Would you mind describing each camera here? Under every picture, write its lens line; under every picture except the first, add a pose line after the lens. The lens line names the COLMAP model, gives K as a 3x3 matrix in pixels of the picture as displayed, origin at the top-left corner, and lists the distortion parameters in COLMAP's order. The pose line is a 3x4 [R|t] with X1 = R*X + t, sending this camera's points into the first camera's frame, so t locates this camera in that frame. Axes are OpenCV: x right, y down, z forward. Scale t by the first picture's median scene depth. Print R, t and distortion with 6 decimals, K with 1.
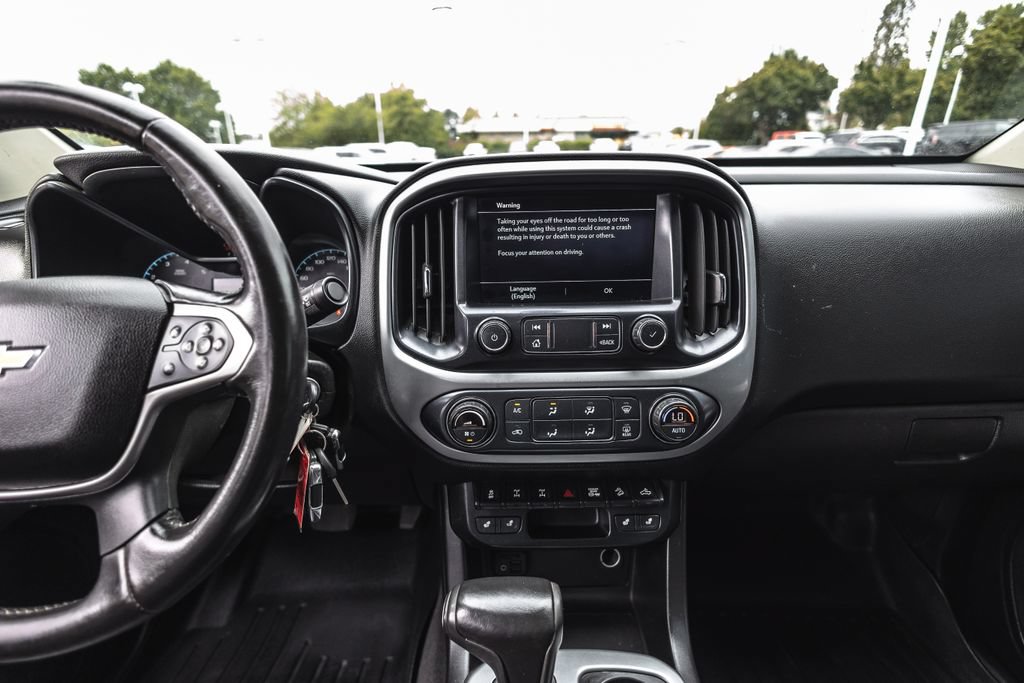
lens RADIAL K [[482.2, 0, 517.1], [0, 482.2, 338.4], [0, 0, 1]] dist [0.010723, -0.003807]
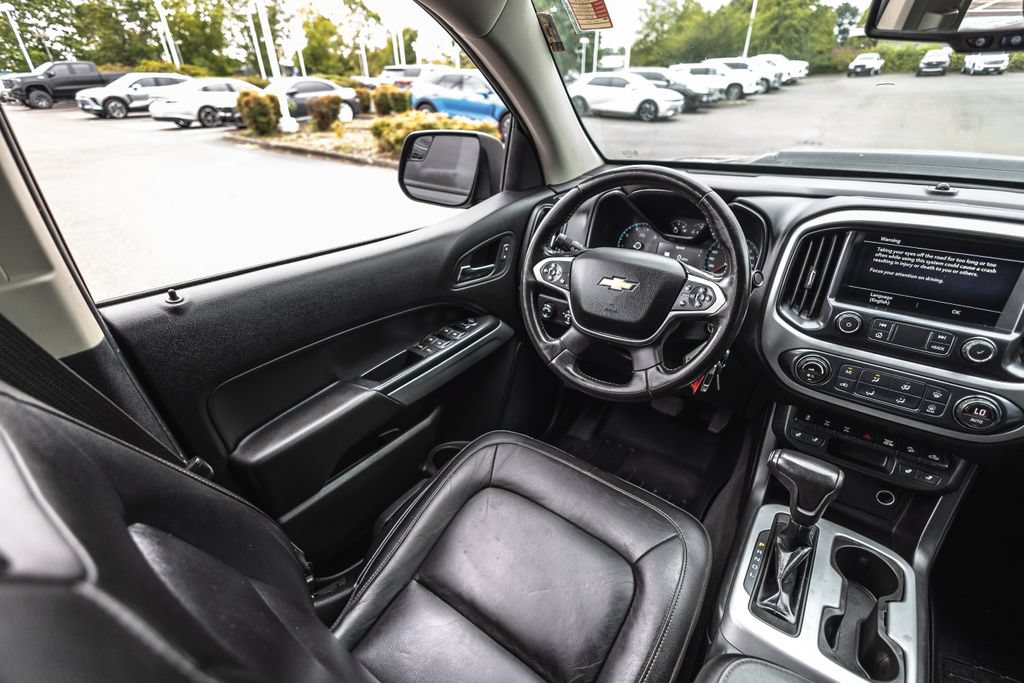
lens RADIAL K [[482.2, 0, 505.6], [0, 482.2, 342.6], [0, 0, 1]] dist [0.010723, -0.003807]
pose [[0.795334, 0.289240, -0.532714, -0.068423], [-0.203138, 0.955178, 0.215336, -0.051414], [0.571121, -0.063050, 0.818441, -0.845351]]
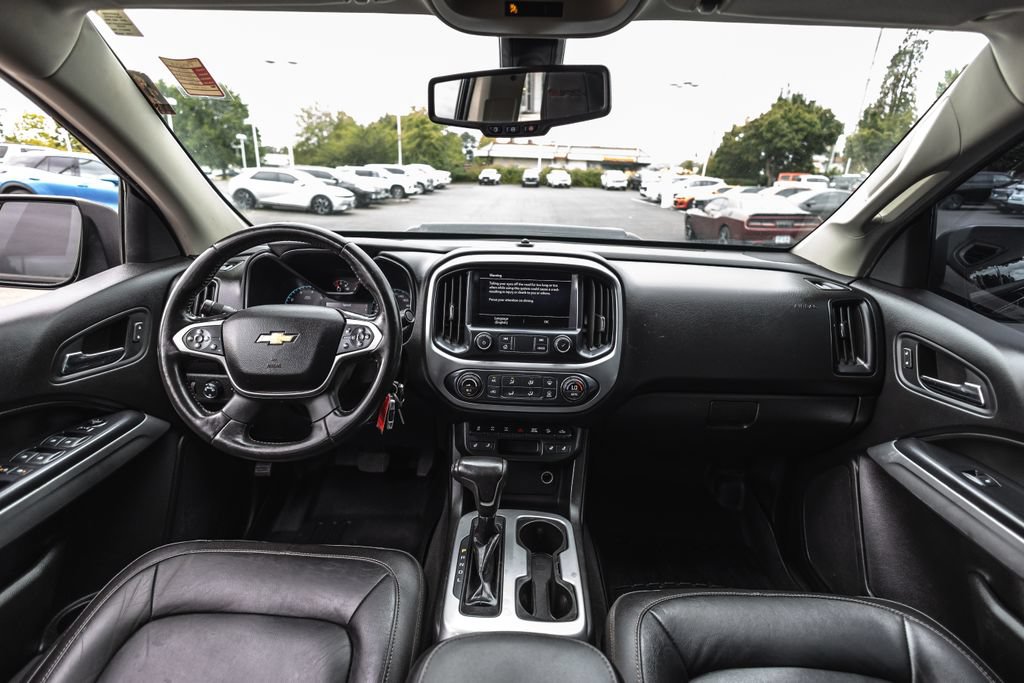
lens RADIAL K [[482.2, 0, 518.0], [0, 482.2, 338.4], [0, 0, 1]] dist [0.010723, -0.003807]
pose [[0.998541, 0.053277, -0.008843, 0.094762], [-0.053605, 0.997666, -0.042295, 0.049587], [0.006569, 0.042707, 0.999066, -0.857679]]
